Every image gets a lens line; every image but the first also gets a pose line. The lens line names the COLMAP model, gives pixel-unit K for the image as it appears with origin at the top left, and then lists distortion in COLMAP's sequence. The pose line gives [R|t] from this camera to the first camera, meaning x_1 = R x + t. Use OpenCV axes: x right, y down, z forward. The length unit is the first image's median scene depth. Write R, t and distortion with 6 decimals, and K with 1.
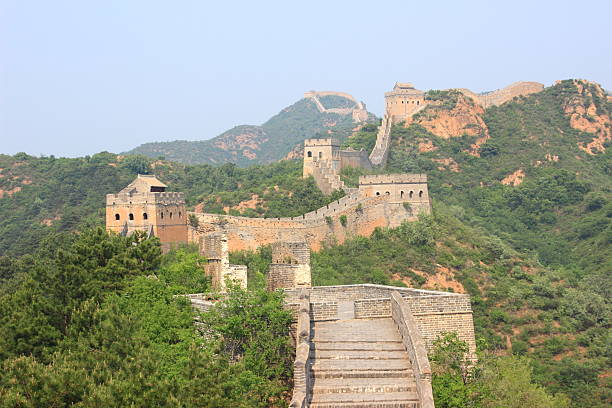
lens RADIAL K [[1469.8, 0, 306.0], [0, 1469.8, 204.0], [0, 0, 1]] dist [0.109839, 0.378583]
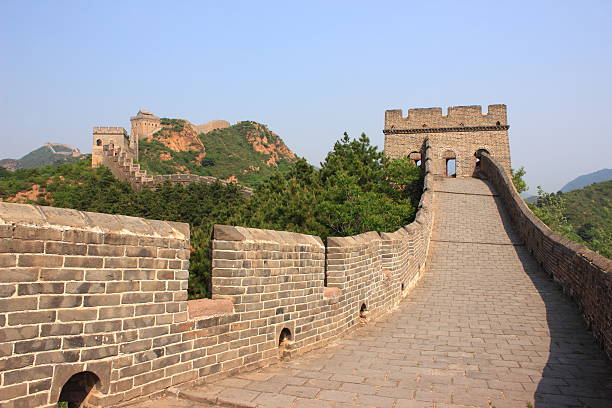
lens RADIAL K [[509.0, 0, 306.0], [0, 509.0, 204.0], [0, 0, 1]] dist [-0.169289, 0.143255]
pose [[0.871308, 0.003318, 0.490725, -0.030162], [-0.002948, 0.999994, -0.001527, 0.003996], [-0.490728, -0.000116, 0.871313, 0.542559]]
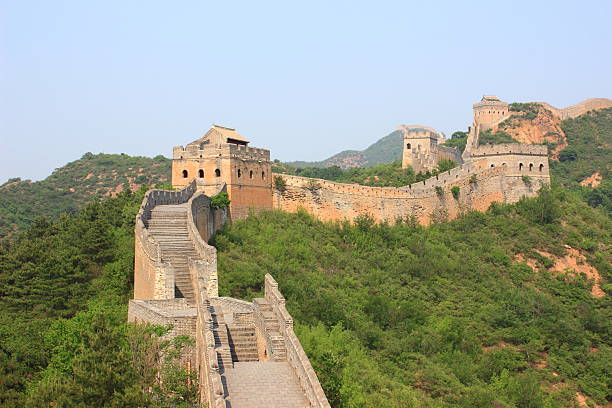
lens RADIAL K [[1000.4, 0, 306.0], [0, 1000.4, 204.0], [0, 0, 1]] dist [0.010764, 0.067734]
pose [[0.996098, 0.018794, -0.086228, -0.006676], [-0.020385, 0.999637, -0.017600, 0.017437], [0.085866, 0.019289, 0.996120, 0.232798]]
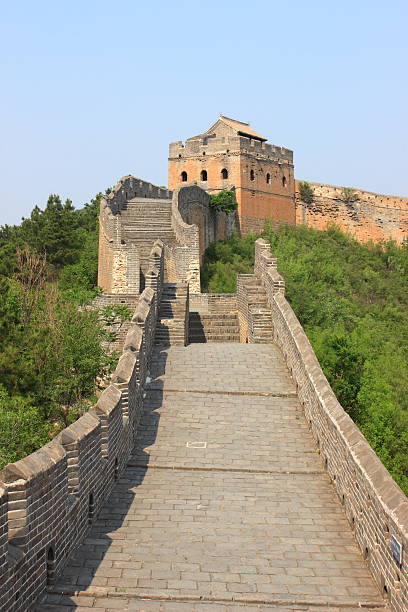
lens RADIAL K [[1107.7, 0, 204.0], [0, 1107.7, 306.0], [0, 0, 1]] dist [-0.003424, -0.006119]
pose [[0.975124, 0.032141, -0.219317, -0.005618], [-0.031065, 0.999482, 0.008356, 0.031546], [0.219472, -0.001335, 0.975618, 0.270773]]
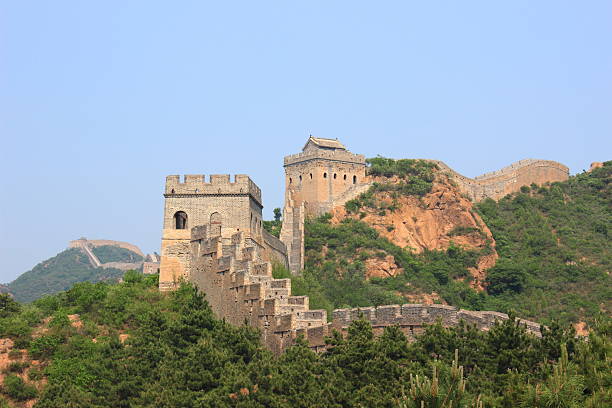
lens RADIAL K [[1445.6, 0, 306.0], [0, 1445.6, 204.0], [0, 0, 1]] dist [0.046739, 0.205500]
pose [[0.984067, 0.042056, 0.172750, -0.020910], [-0.017615, 0.989903, -0.140648, 0.005792], [-0.176921, 0.135364, 0.974872, 0.557997]]
